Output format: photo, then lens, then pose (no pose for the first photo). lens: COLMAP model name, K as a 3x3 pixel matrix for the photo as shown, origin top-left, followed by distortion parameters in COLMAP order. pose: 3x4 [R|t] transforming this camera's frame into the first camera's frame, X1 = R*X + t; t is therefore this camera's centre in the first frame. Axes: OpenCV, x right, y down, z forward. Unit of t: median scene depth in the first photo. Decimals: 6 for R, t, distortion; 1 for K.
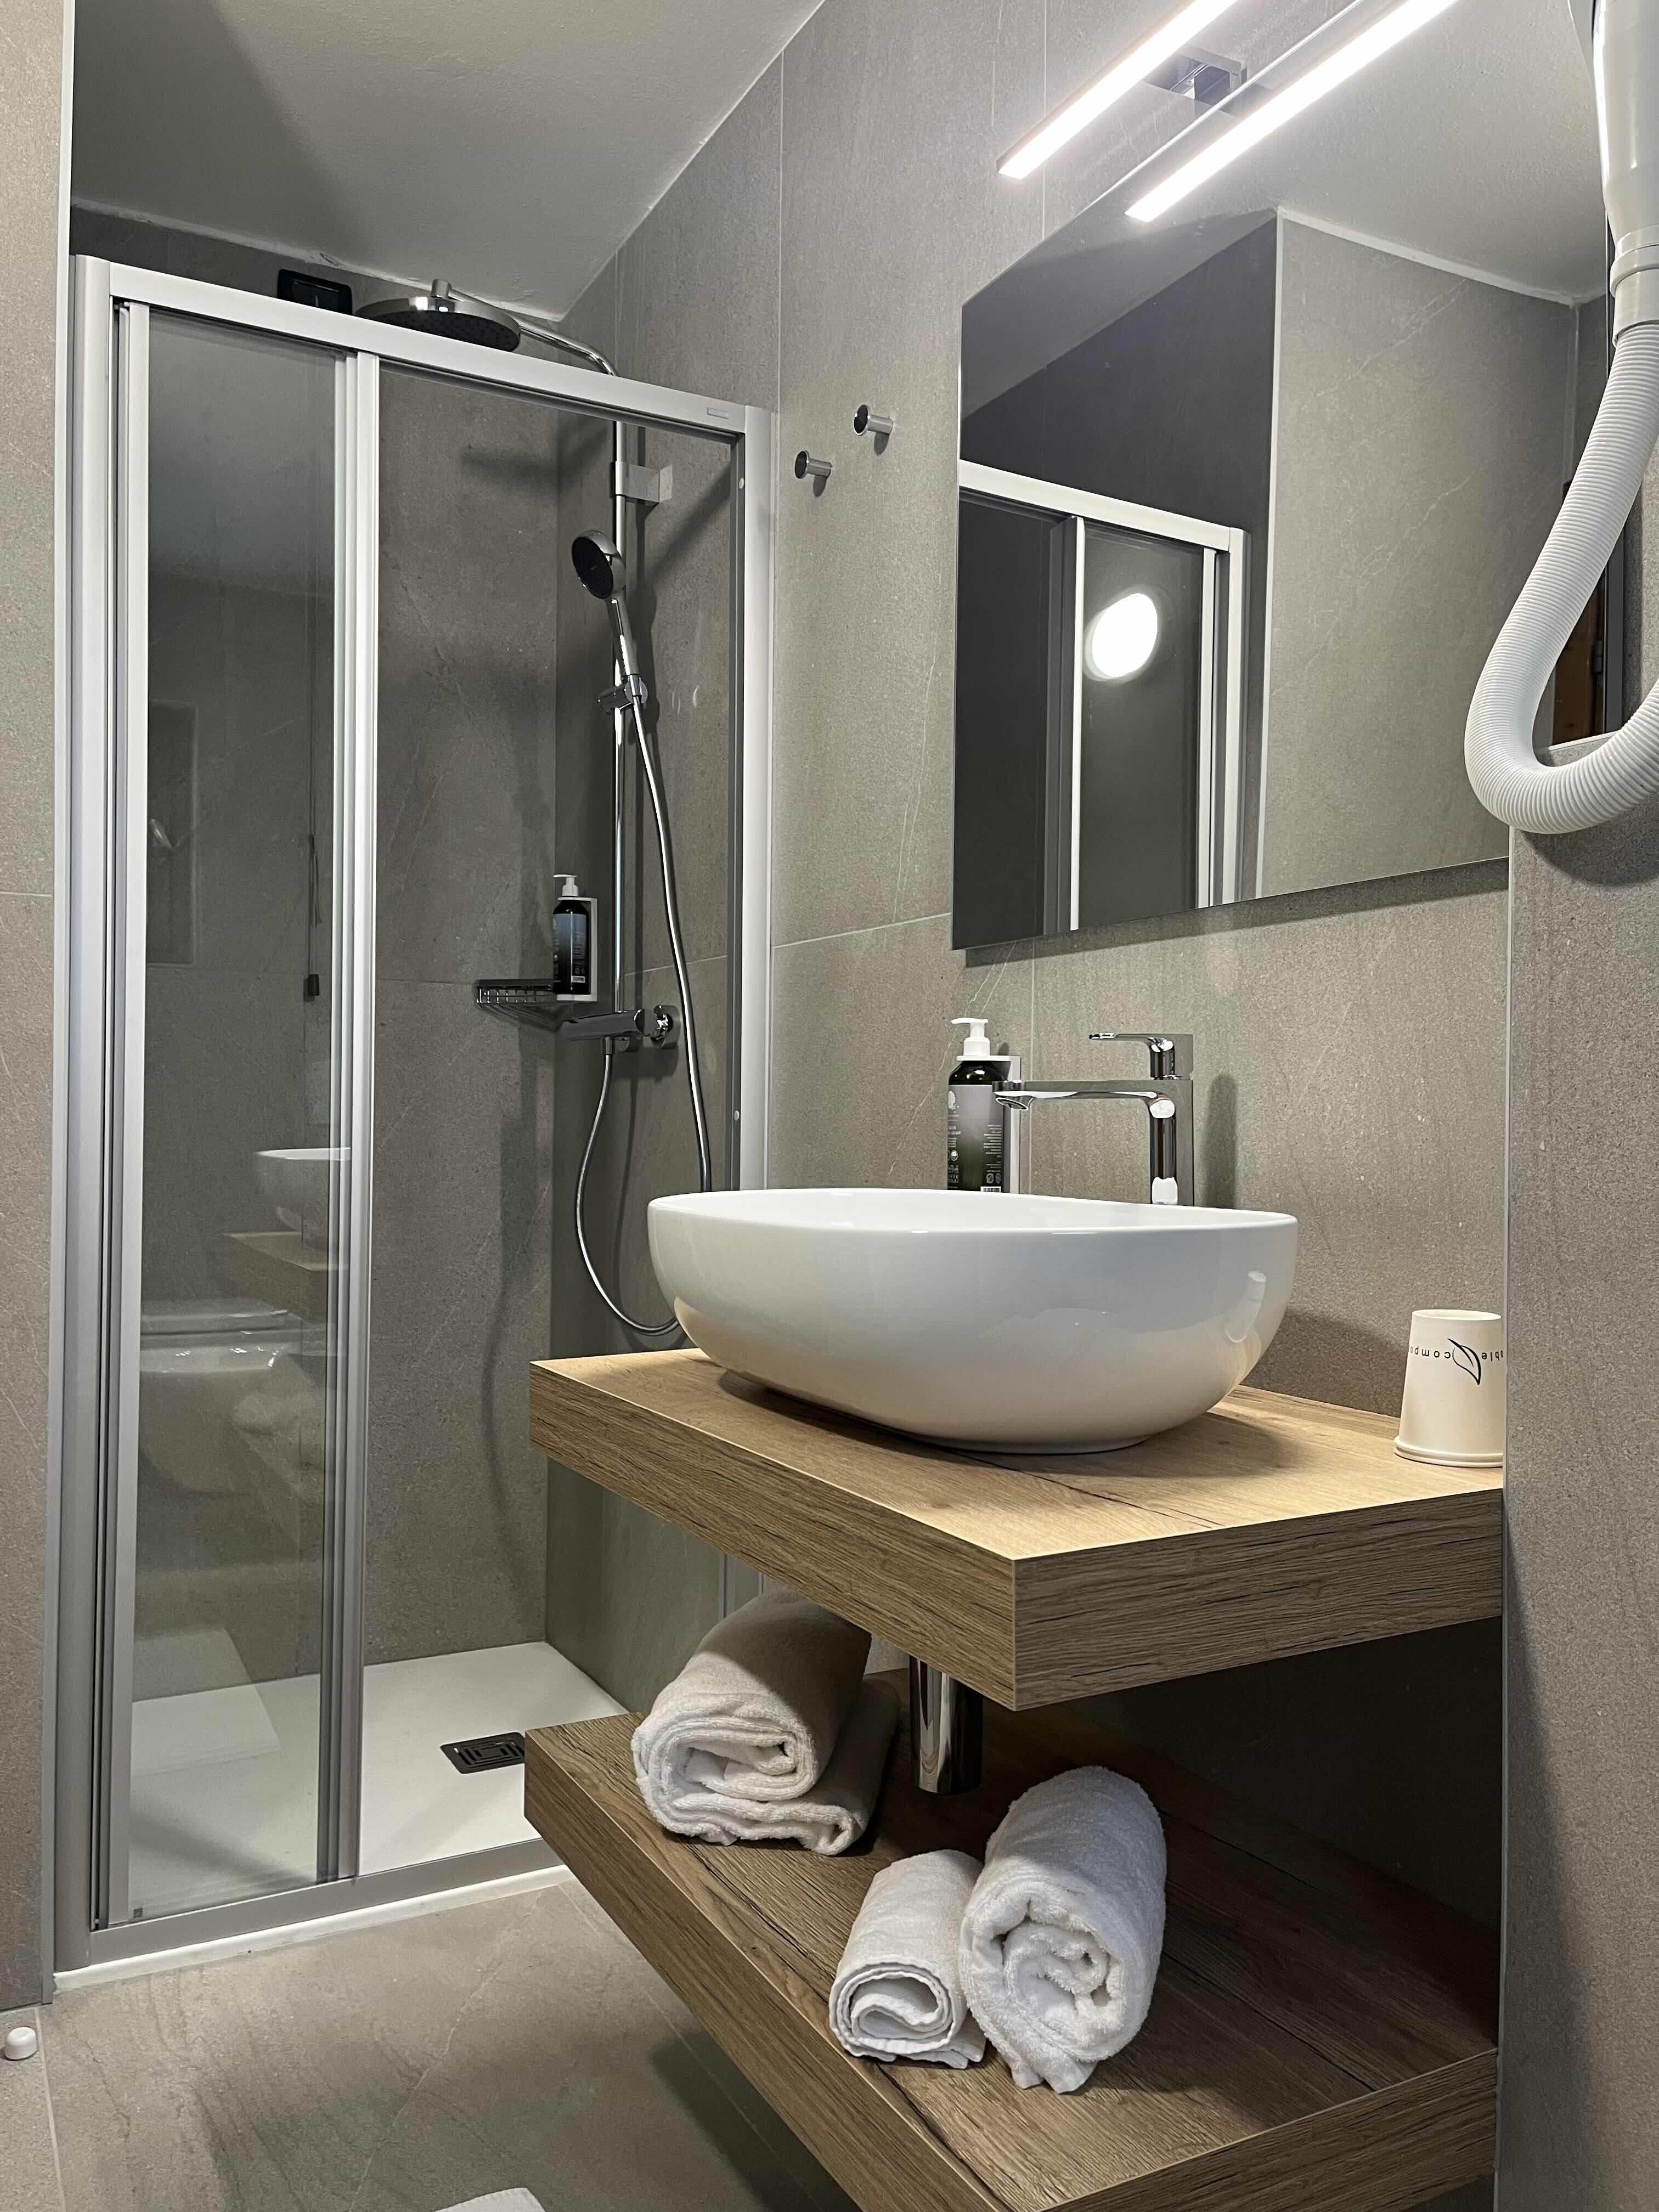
lens RADIAL K [[1652.2, 0, 797.8], [0, 1652.2, 1117.2], [0, 0, 1]] dist [0.080937, -0.085929]
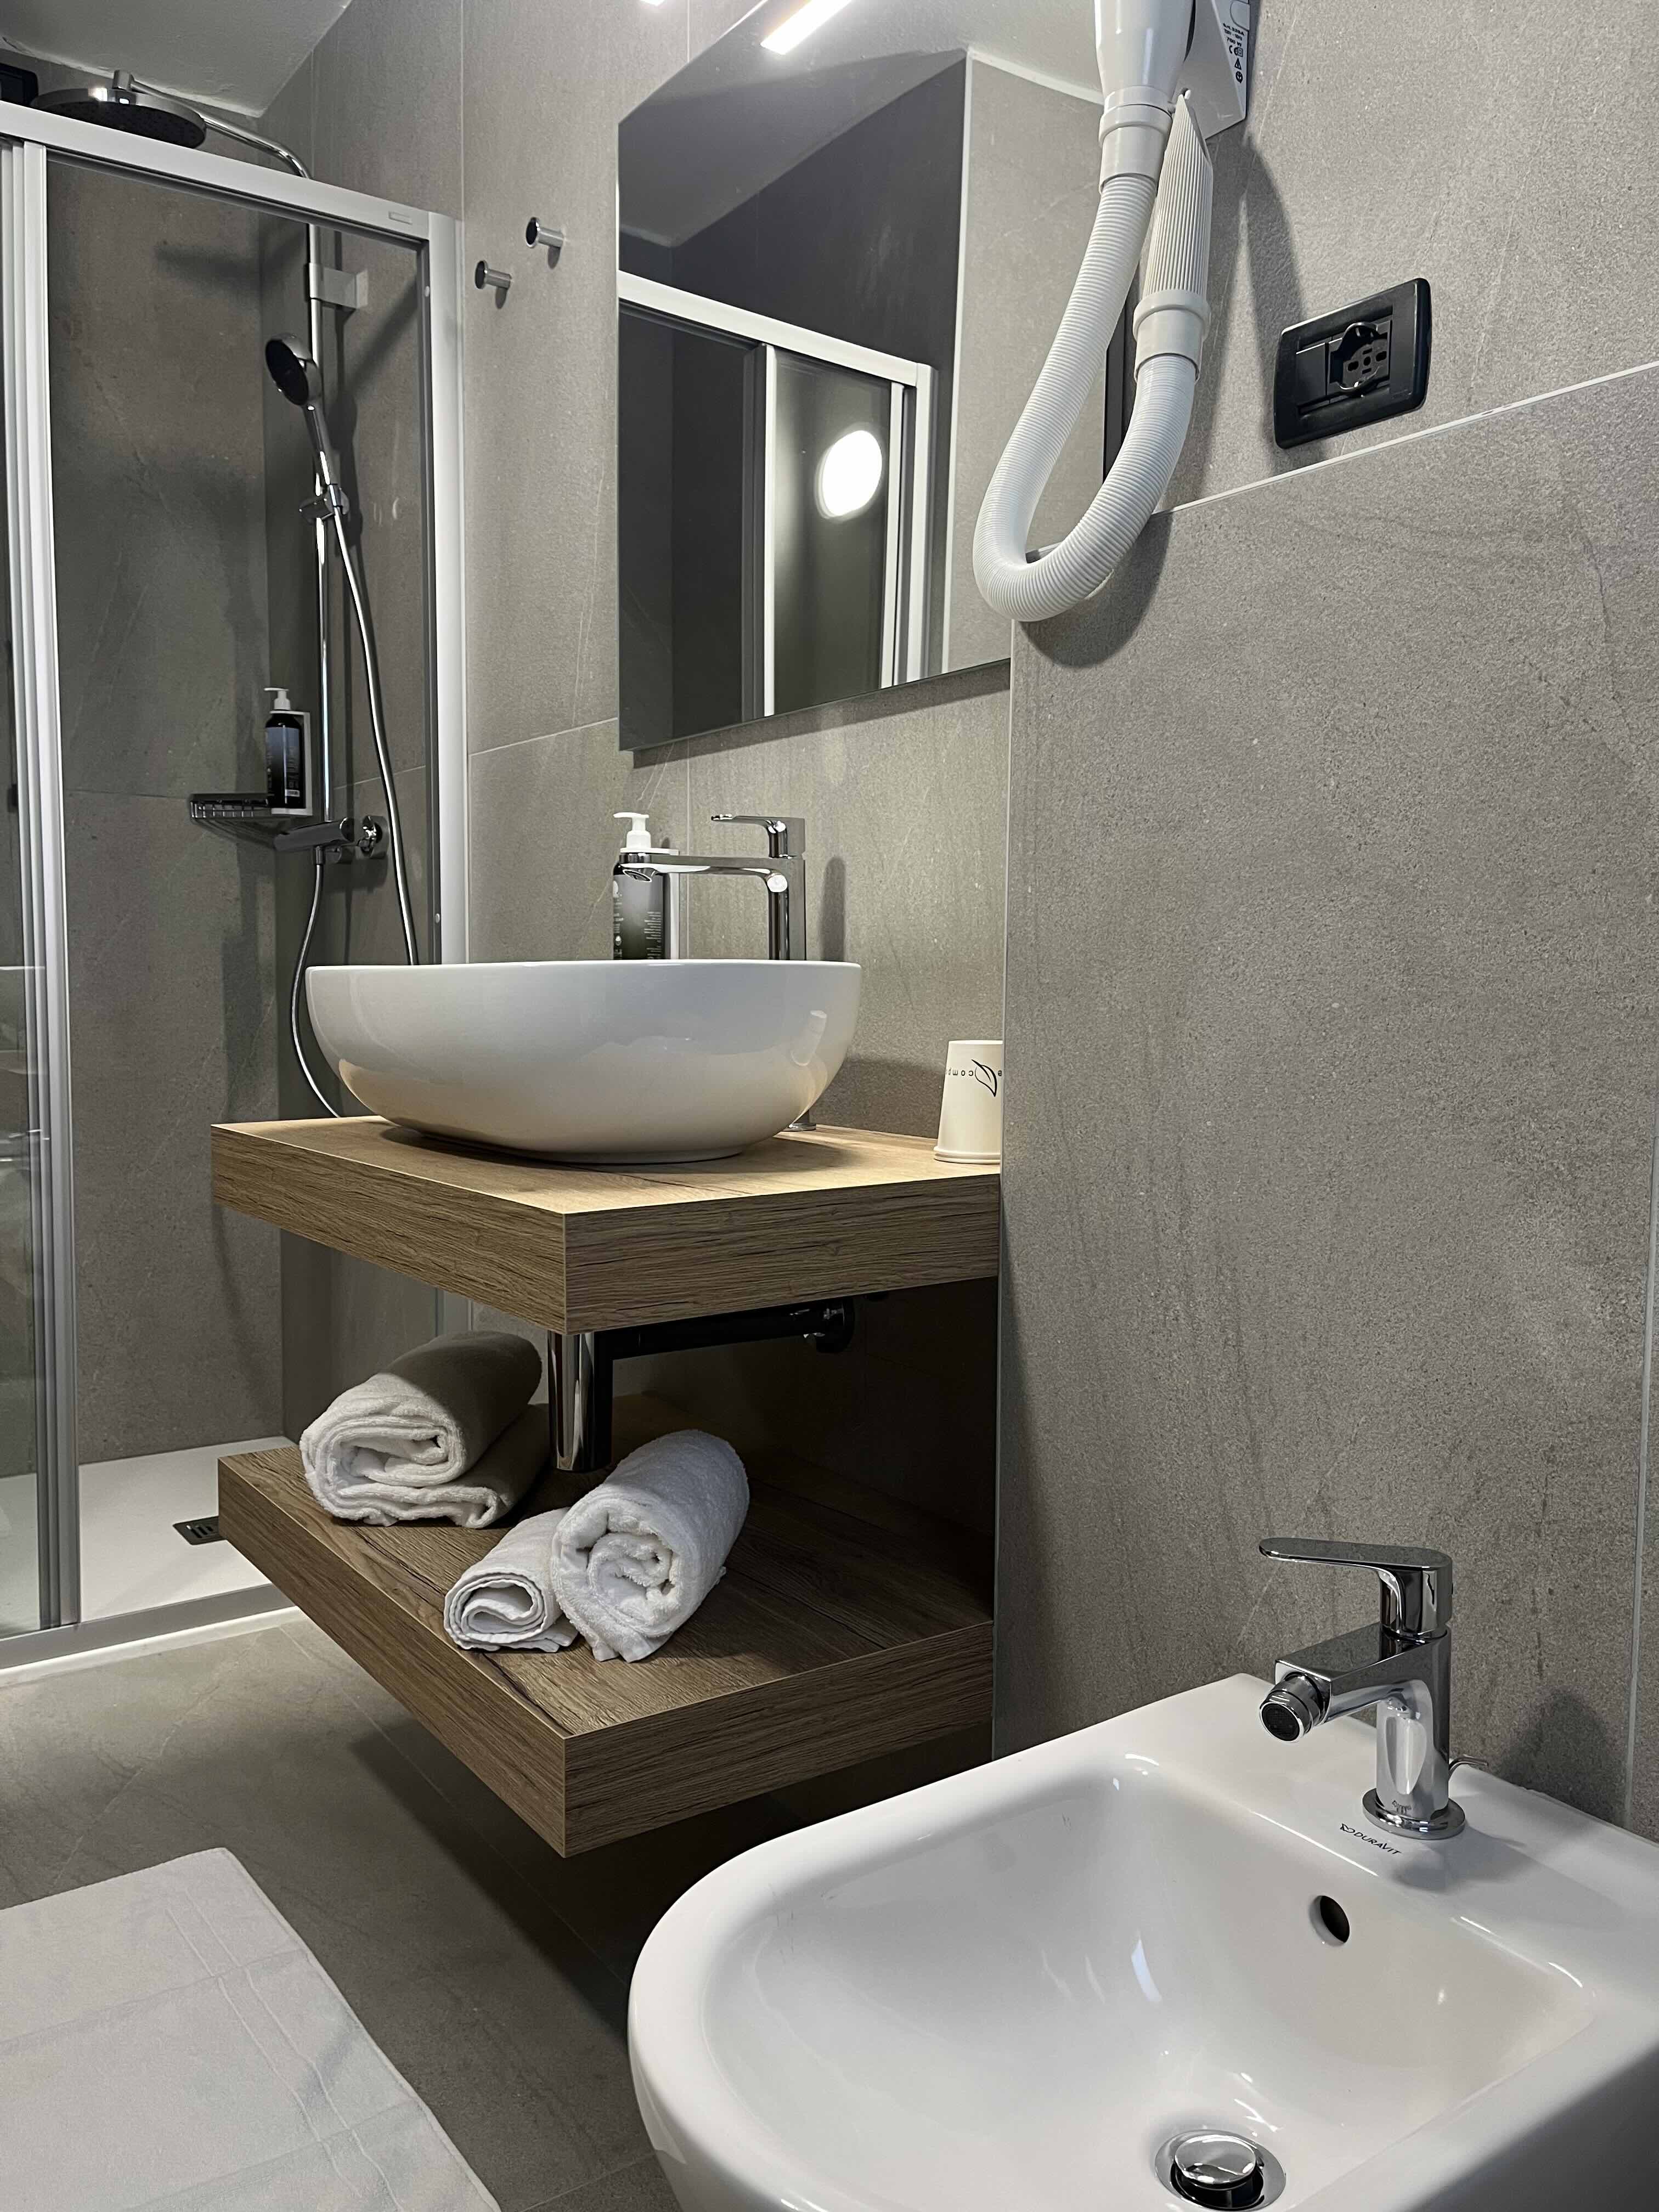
lens RADIAL K [[1652.2, 0, 797.8], [0, 1652.2, 1117.2], [0, 0, 1]] dist [0.080937, -0.085929]
pose [[0.992527, -0.011203, 0.121513, 0.092925], [0.001097, 0.996556, 0.082913, 0.058158], [-0.122023, -0.082160, 0.989121, -0.126782]]
